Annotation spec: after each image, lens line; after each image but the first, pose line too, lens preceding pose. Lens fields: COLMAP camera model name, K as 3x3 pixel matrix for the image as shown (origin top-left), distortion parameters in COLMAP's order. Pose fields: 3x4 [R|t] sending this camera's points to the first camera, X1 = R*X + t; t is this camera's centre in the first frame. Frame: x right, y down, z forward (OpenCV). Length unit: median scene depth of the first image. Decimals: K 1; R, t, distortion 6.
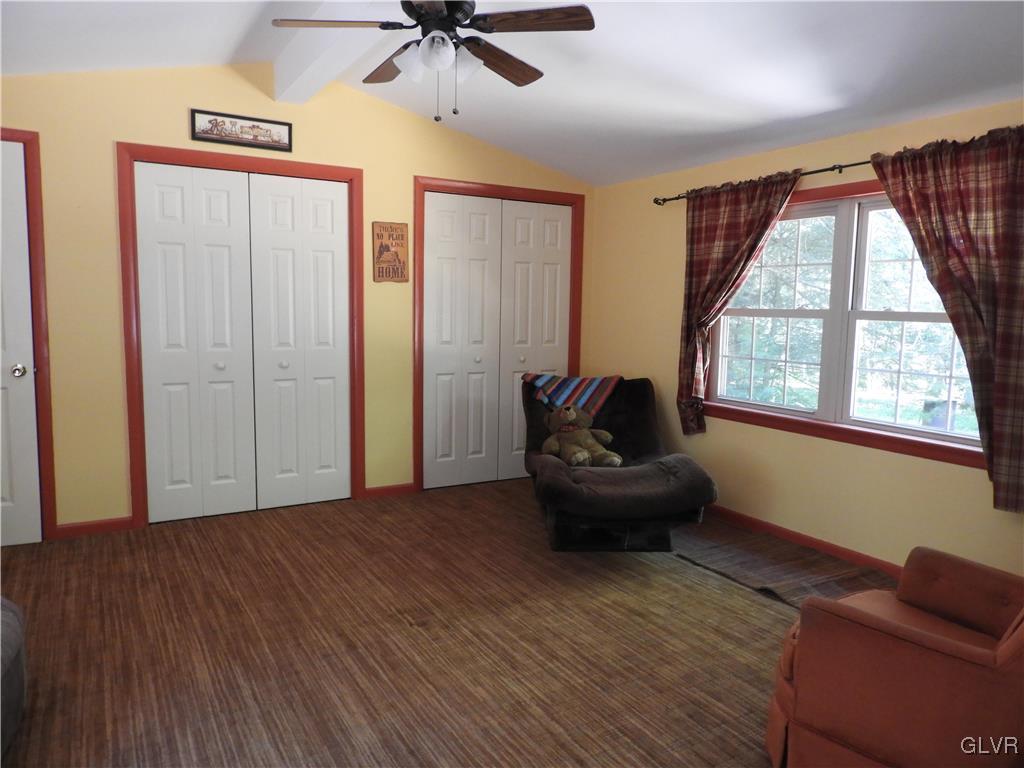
lens RADIAL K [[725.7, 0, 515.1], [0, 725.7, 386.1], [0, 0, 1]] dist [0.010016, -0.007538]
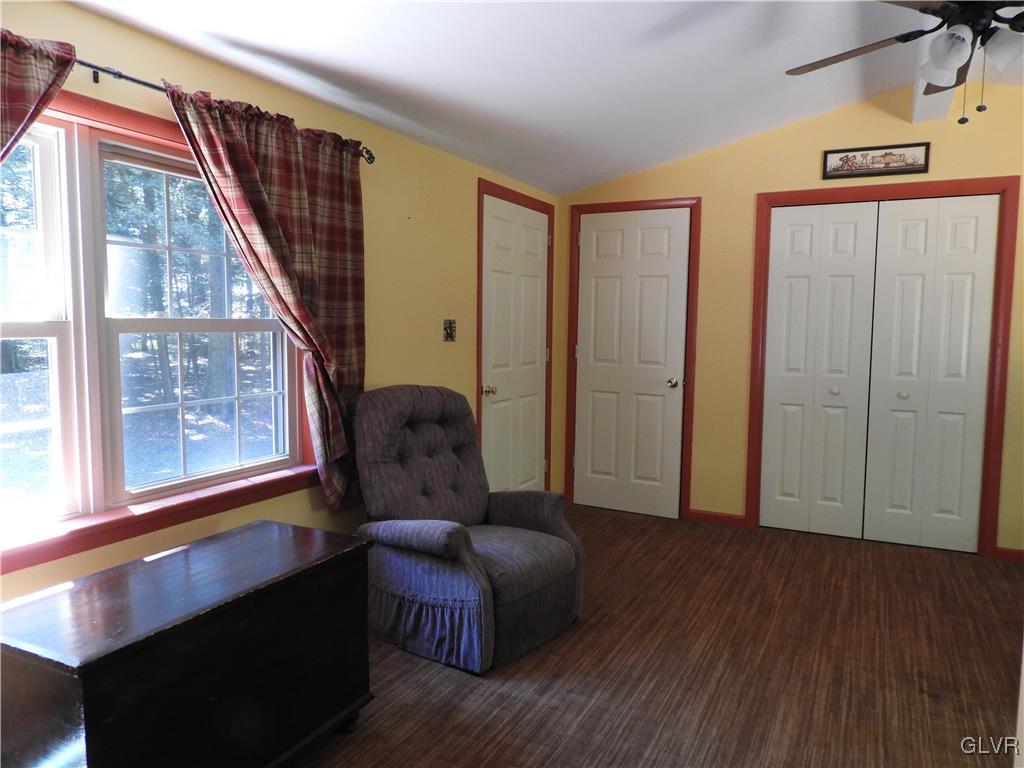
lens RADIAL K [[725.7, 0, 515.1], [0, 725.7, 386.1], [0, 0, 1]] dist [0.010016, -0.007538]
pose [[0.545367, 0.061957, -0.835904, 0.262430], [-0.095559, 0.995358, 0.011431, -0.003975], [0.832733, 0.073644, 0.548756, 0.062872]]
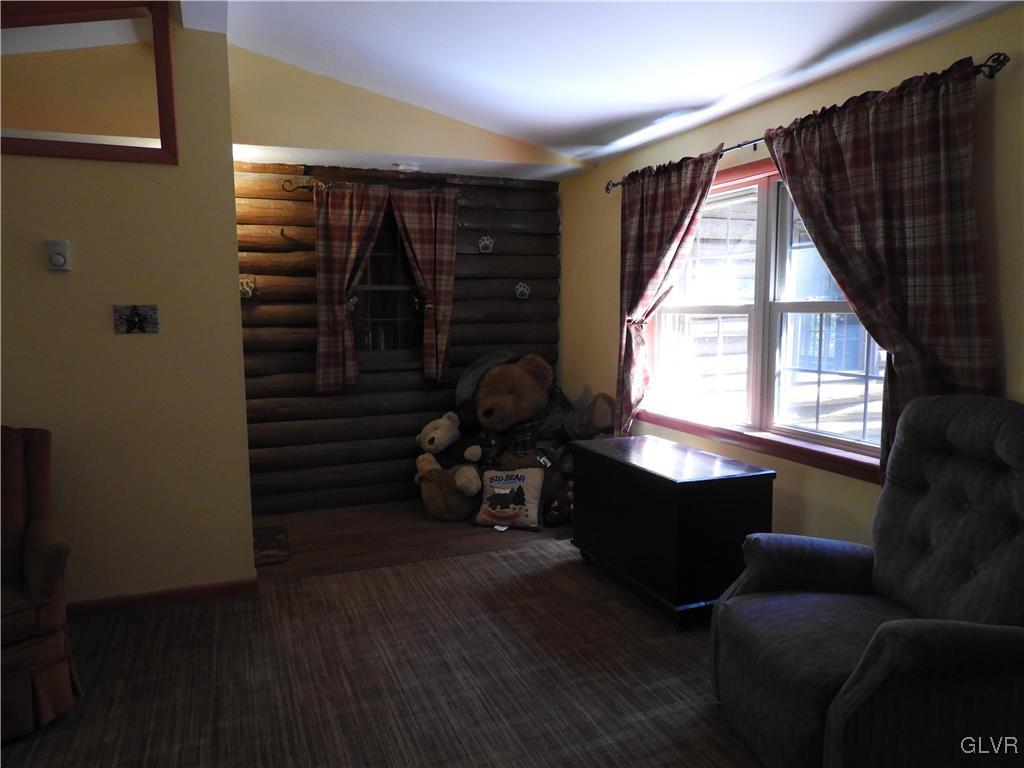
lens RADIAL K [[725.7, 0, 515.1], [0, 725.7, 386.1], [0, 0, 1]] dist [0.010016, -0.007538]
pose [[-0.988774, -0.028596, 0.146657, -0.288404], [0.005107, 0.974474, 0.224440, -0.130574], [-0.149331, 0.222670, -0.963389, 1.105000]]
